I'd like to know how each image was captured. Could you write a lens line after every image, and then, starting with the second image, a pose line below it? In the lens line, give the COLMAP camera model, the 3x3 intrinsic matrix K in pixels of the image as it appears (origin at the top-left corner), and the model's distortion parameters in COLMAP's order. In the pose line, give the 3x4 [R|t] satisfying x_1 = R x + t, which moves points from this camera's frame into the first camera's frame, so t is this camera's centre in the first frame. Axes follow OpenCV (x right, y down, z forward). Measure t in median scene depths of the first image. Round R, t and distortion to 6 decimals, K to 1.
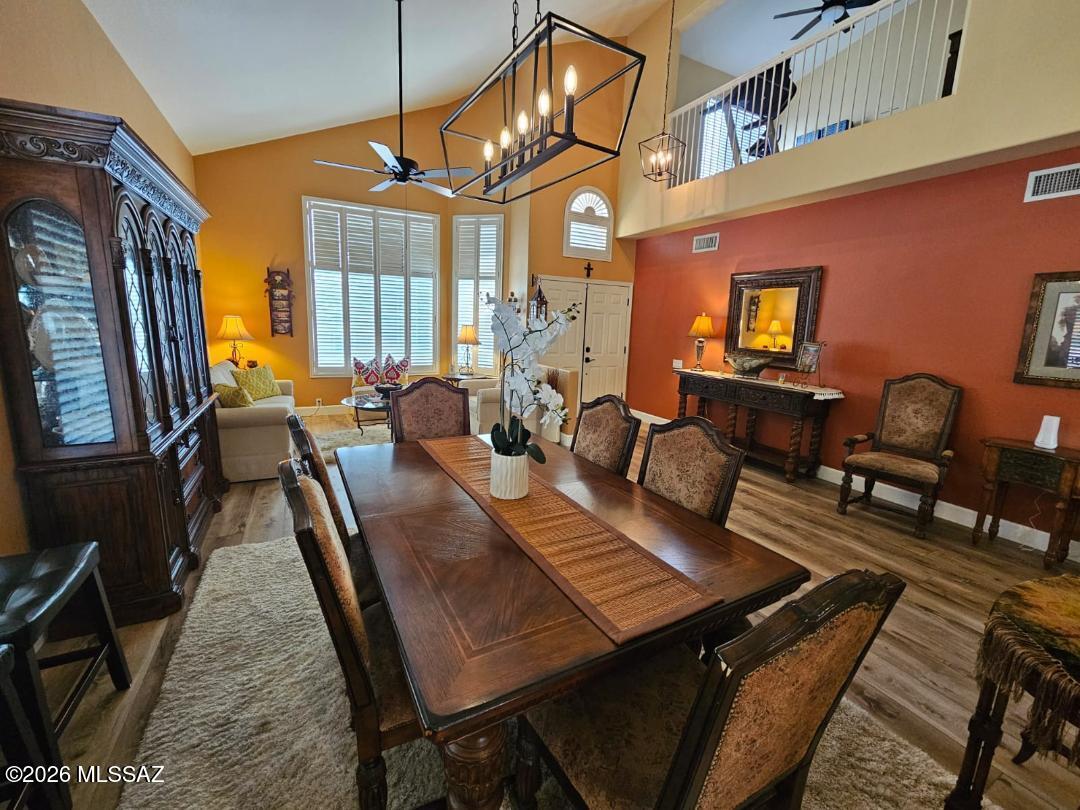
lens RADIAL K [[445.2, 0, 539.3], [0, 445.2, 404.0], [0, 0, 1]] dist [-0.001490, 0.000892]
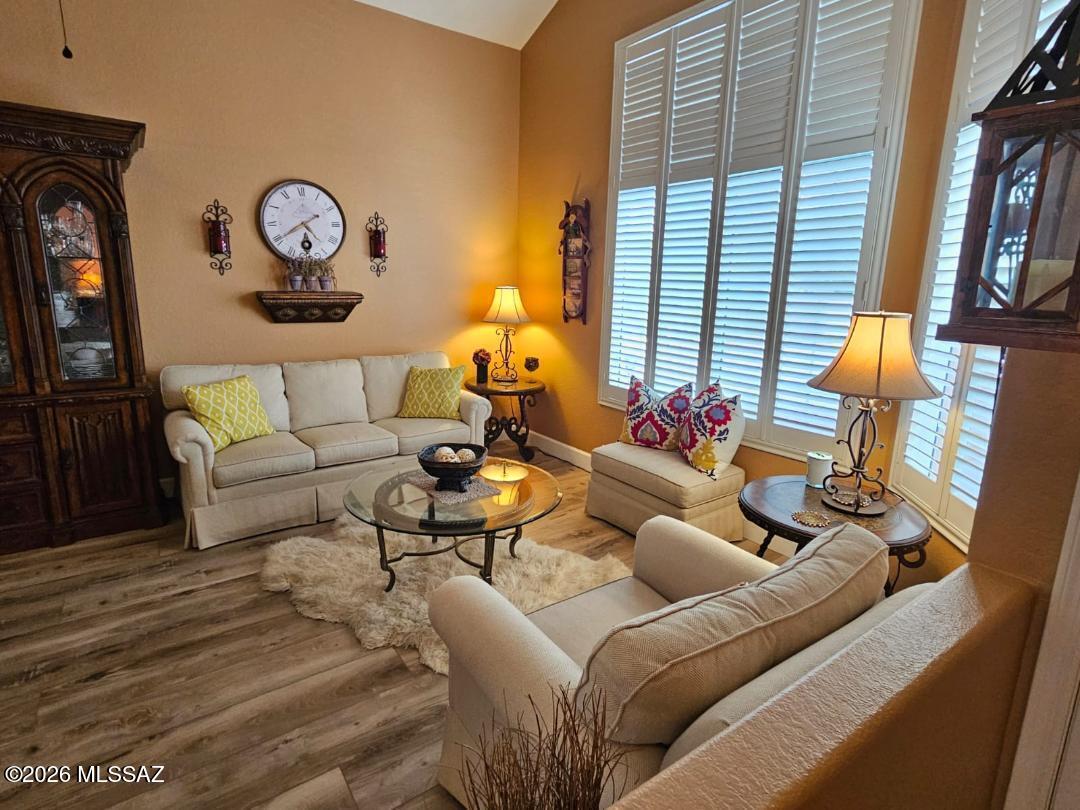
lens RADIAL K [[565.8, 0, 531.6], [0, 565.8, 397.6], [0, 0, 1]] dist [0.014504, 0.001231]
pose [[0.129610, 0.182967, -0.974538, 0.139119], [-0.194424, 0.968439, 0.155964, -0.160452], [0.972317, 0.169259, 0.161093, 0.846402]]
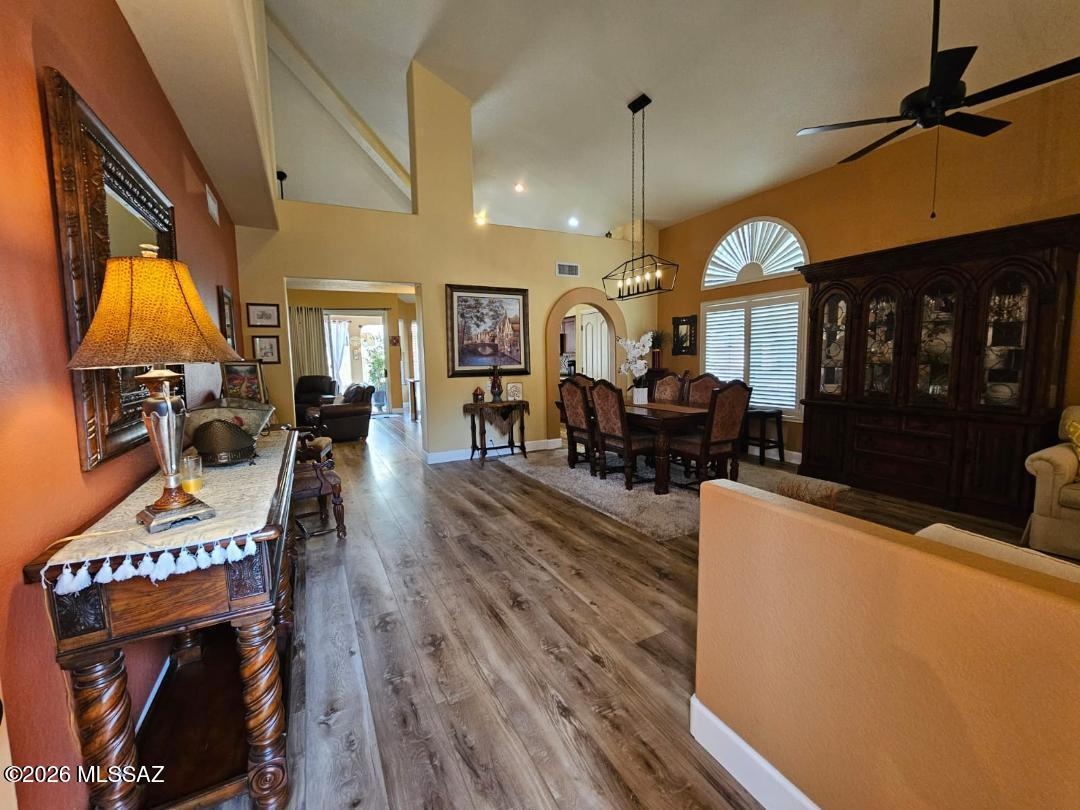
lens RADIAL K [[445.2, 0, 541.4], [0, 445.2, 401.2], [0, 0, 1]] dist [-0.001490, 0.000892]
pose [[-0.999946, -0.000786, -0.010387, 0.174956], [-0.003676, 0.959608, 0.281315, -0.183629], [0.009746, 0.281338, -0.959559, 1.080079]]
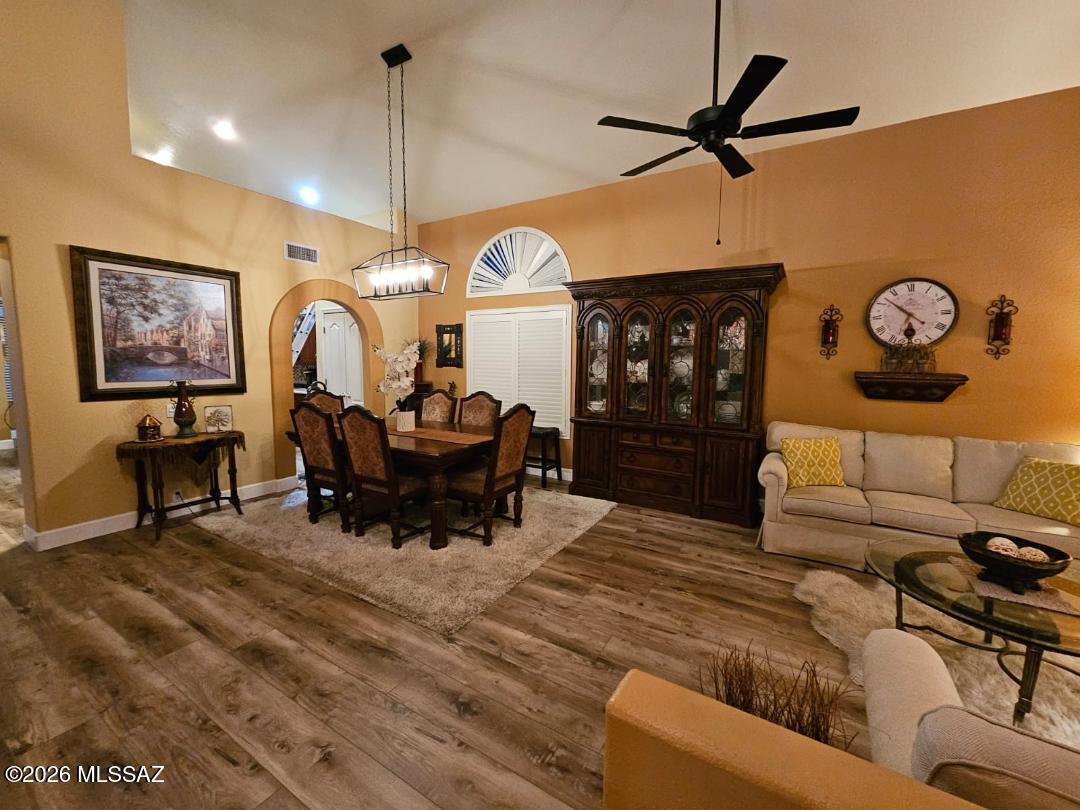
lens RADIAL K [[445.2, 0, 536.2], [0, 445.2, 400.5], [0, 0, 1]] dist [-0.001490, 0.000892]
pose [[-0.856826, 0.020285, -0.515207, 0.158934], [-0.119938, 0.963975, 0.237418, -0.172431], [0.501462, 0.265219, -0.823526, 0.928994]]
